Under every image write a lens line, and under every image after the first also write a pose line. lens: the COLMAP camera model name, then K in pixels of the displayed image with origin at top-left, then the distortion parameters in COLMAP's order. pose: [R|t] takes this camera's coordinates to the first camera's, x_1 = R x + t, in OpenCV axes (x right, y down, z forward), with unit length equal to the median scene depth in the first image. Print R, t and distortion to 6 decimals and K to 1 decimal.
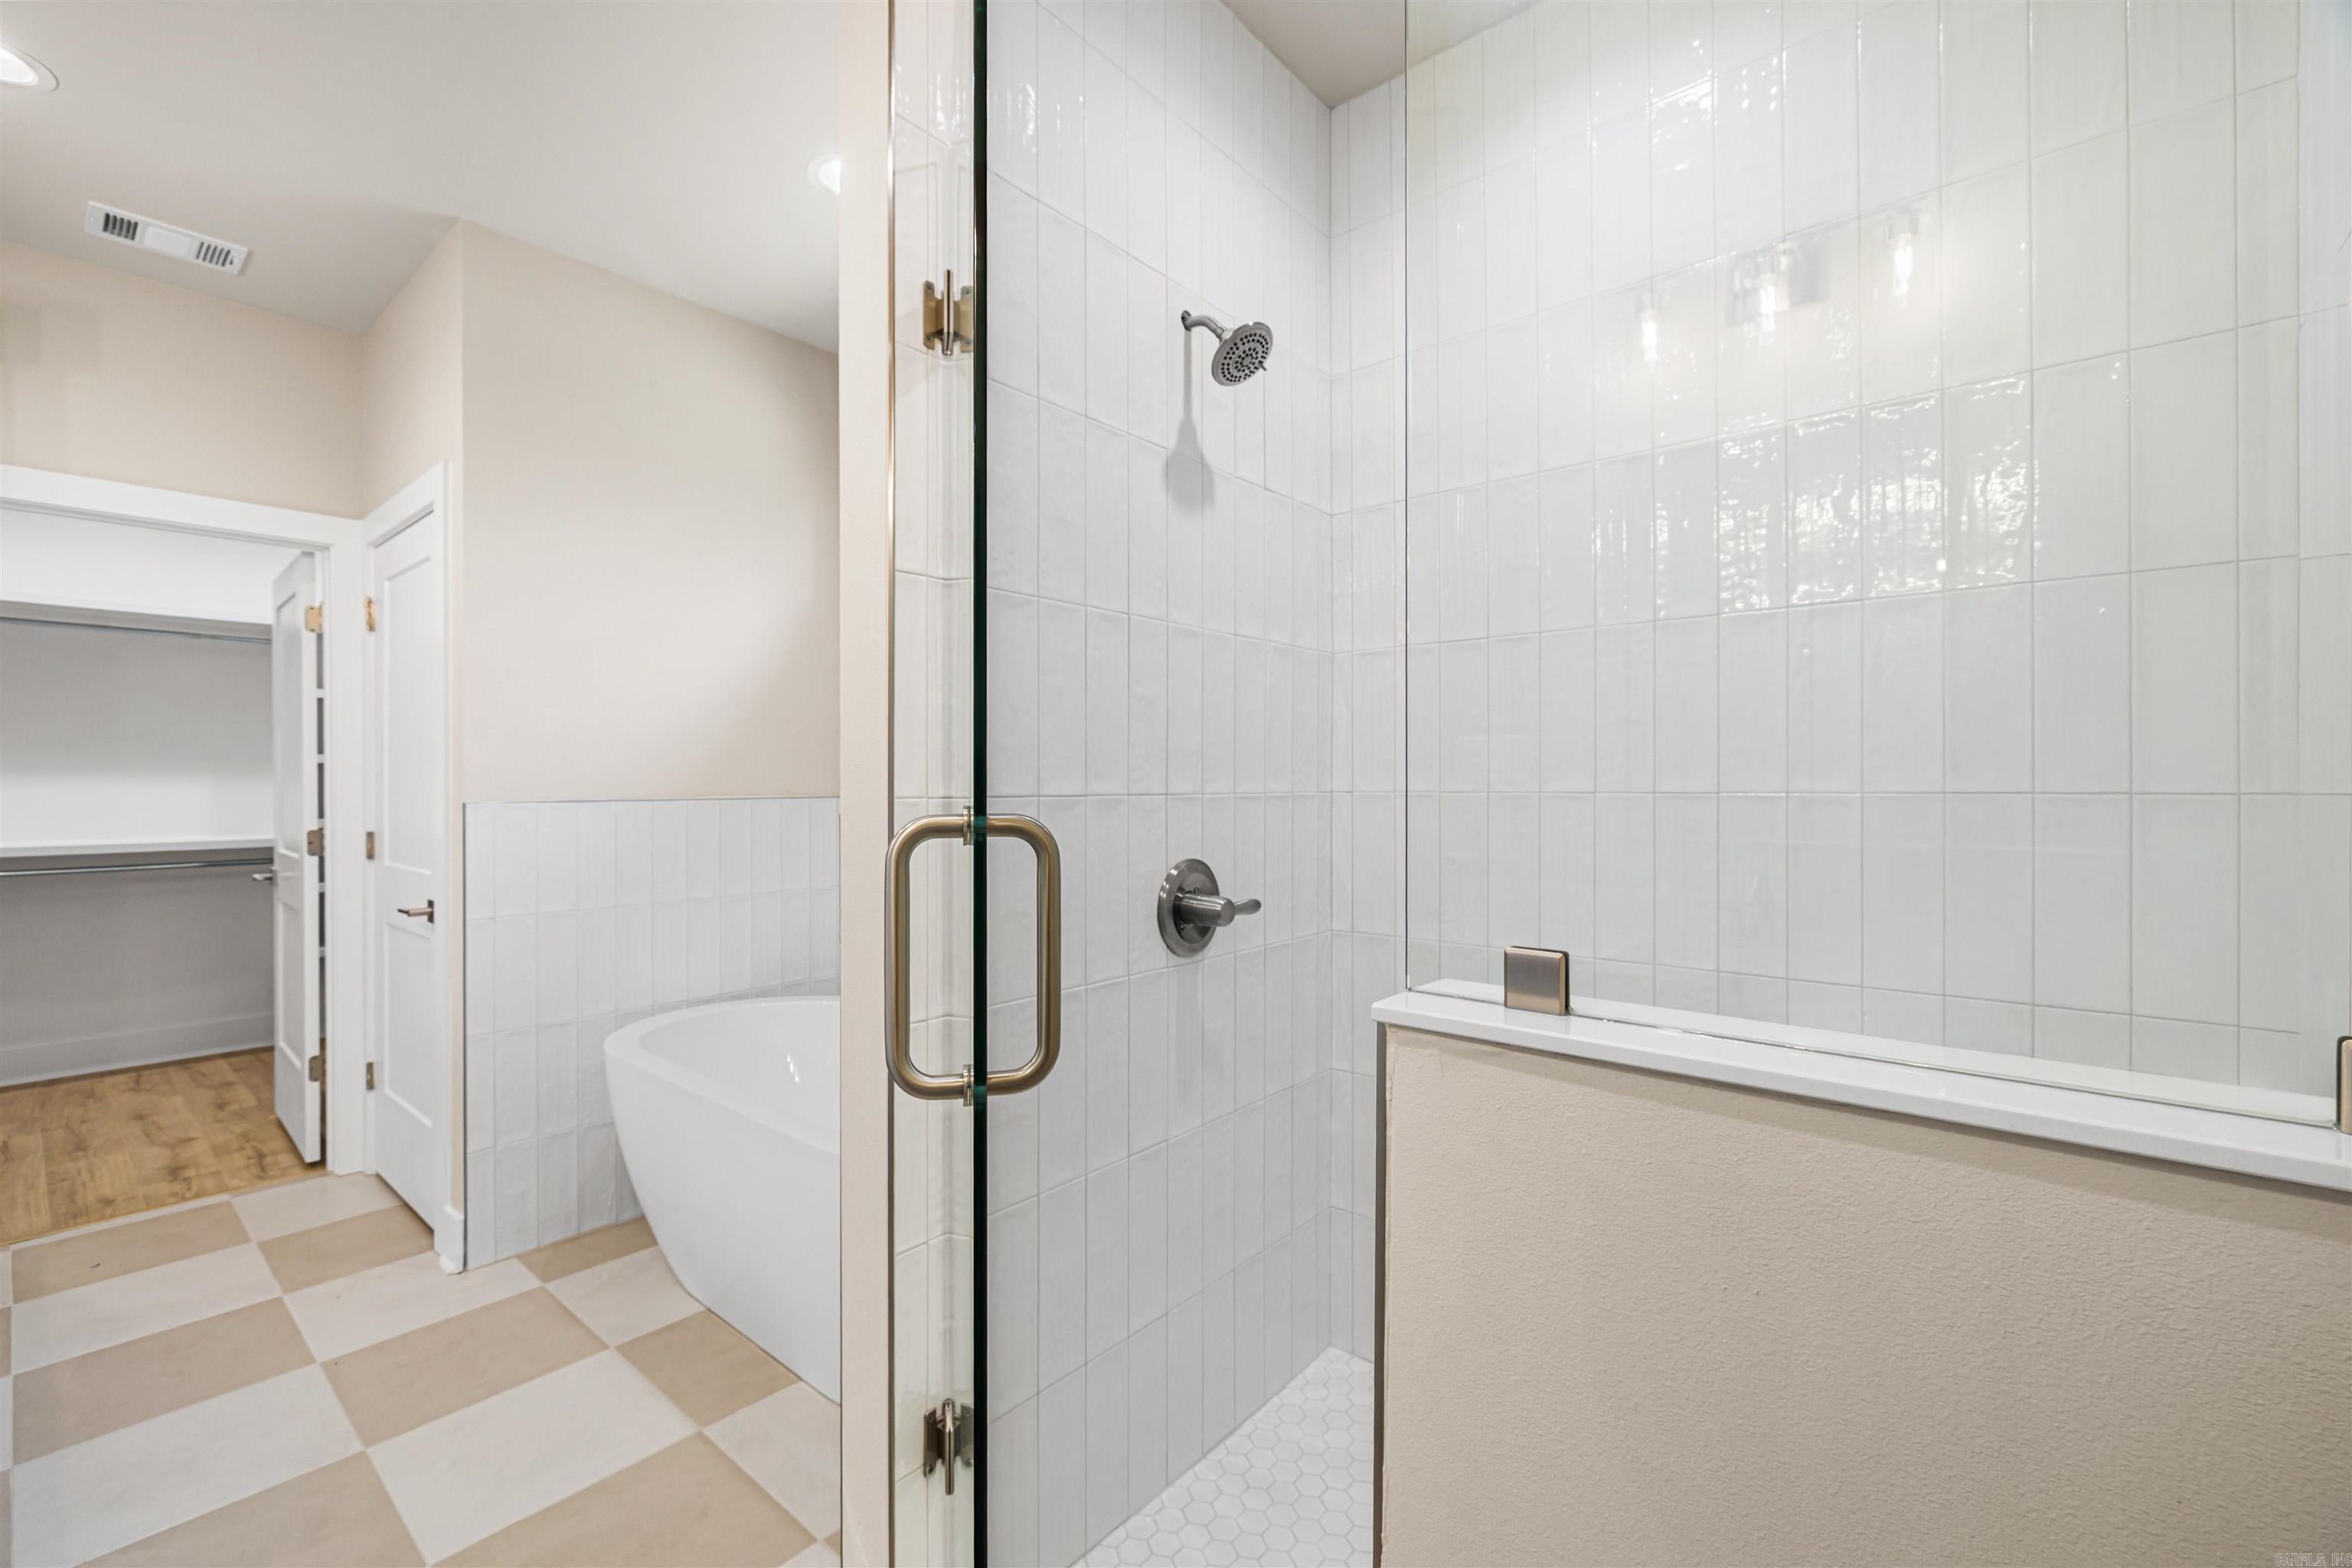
lens RADIAL K [[988.8, 0, 1177.0], [0, 988.8, 784.4], [0, 0, 1]] dist [-0.001537, -0.000656]
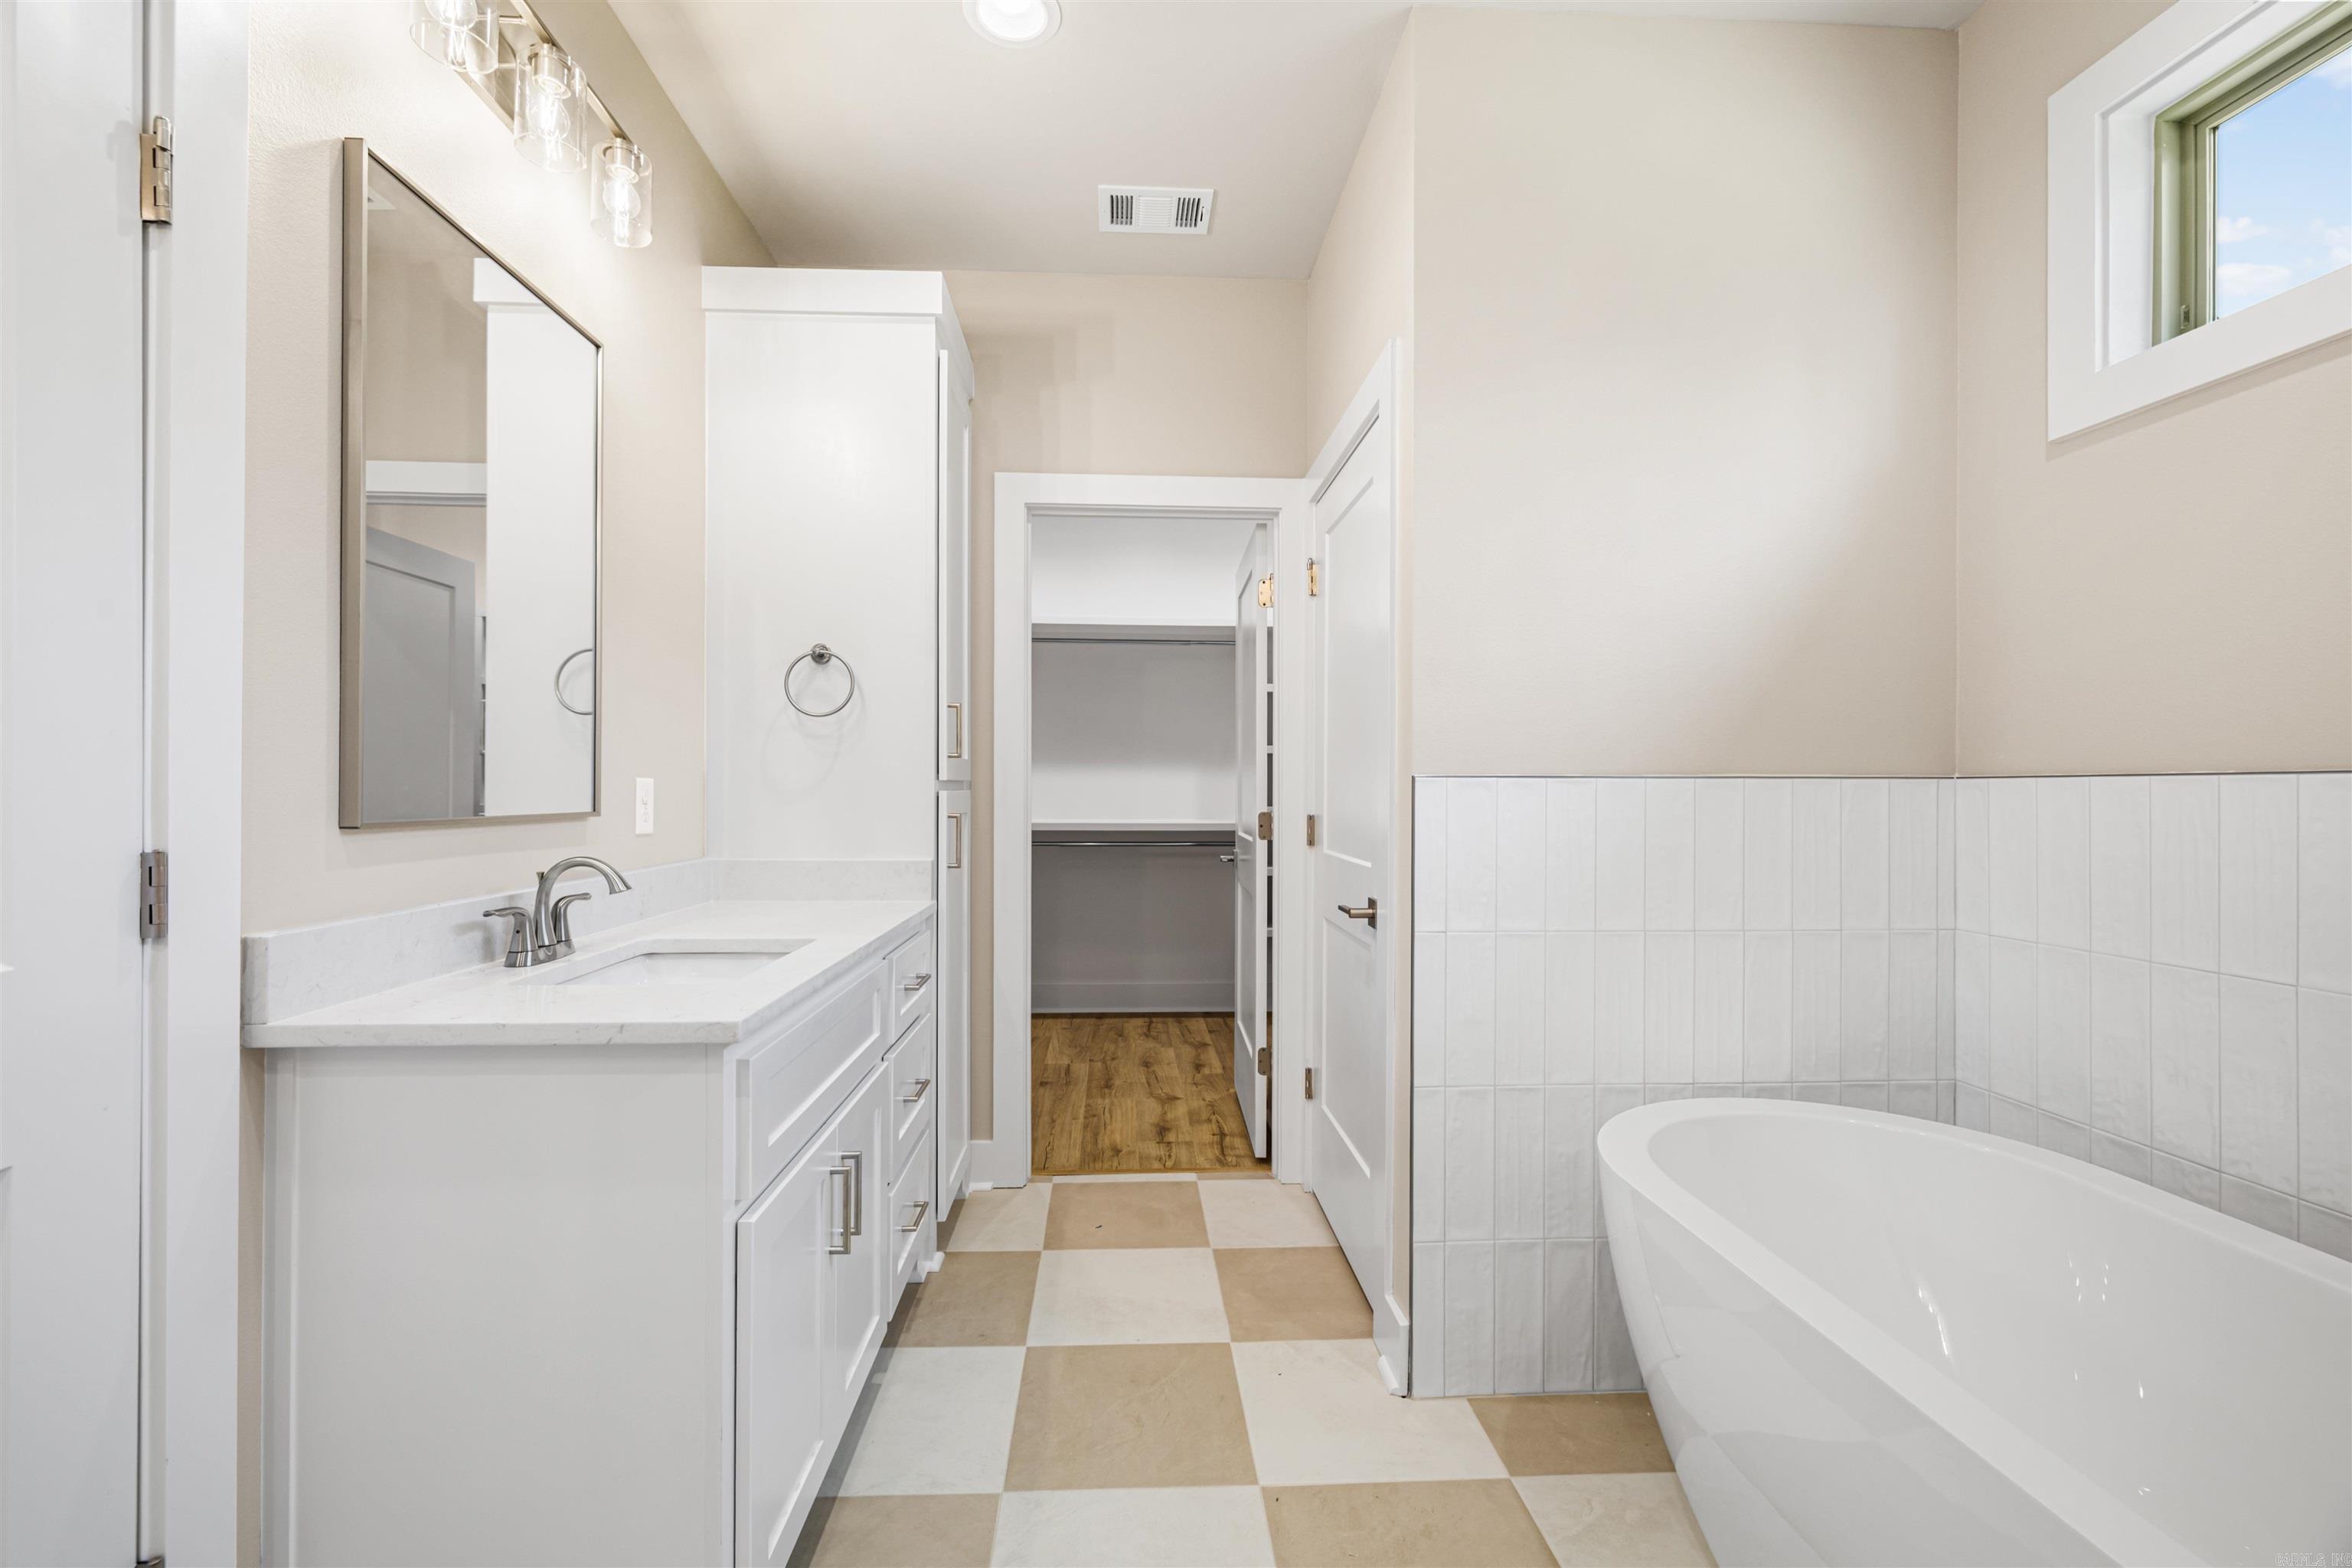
lens RADIAL K [[988.8, 0, 1169.7], [0, 988.8, 786.8], [0, 0, 1]] dist [-0.001537, -0.000656]
pose [[0.684954, 0.003167, -0.728579, -0.240196], [-0.007066, 0.999972, -0.002297, 0.024147], [0.728552, 0.006721, 0.684958, 0.278746]]
